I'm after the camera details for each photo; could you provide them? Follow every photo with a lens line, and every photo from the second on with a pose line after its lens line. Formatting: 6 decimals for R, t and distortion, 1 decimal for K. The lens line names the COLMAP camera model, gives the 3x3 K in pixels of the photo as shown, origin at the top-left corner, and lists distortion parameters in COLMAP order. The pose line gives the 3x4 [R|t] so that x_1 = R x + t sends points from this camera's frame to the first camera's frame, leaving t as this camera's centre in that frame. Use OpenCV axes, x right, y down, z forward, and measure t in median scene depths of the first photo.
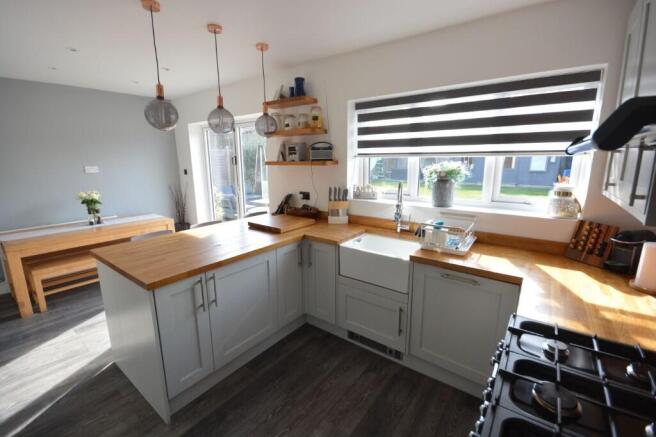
lens RADIAL K [[287.8, 0, 324.7], [0, 287.8, 217.9], [0, 0, 1]] dist [-0.000696, -0.000077]
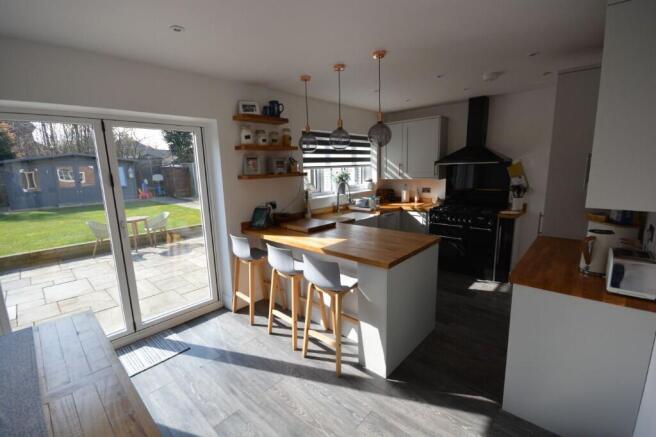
lens RADIAL K [[287.8, 0, 324.7], [0, 287.8, 217.9], [0, 0, 1]] dist [-0.000696, -0.000077]
pose [[0.094679, -0.168441, 0.981154, -1.240956], [0.237260, 0.960999, 0.142086, -0.153014], [-0.966821, 0.219336, 0.130950, 0.741677]]
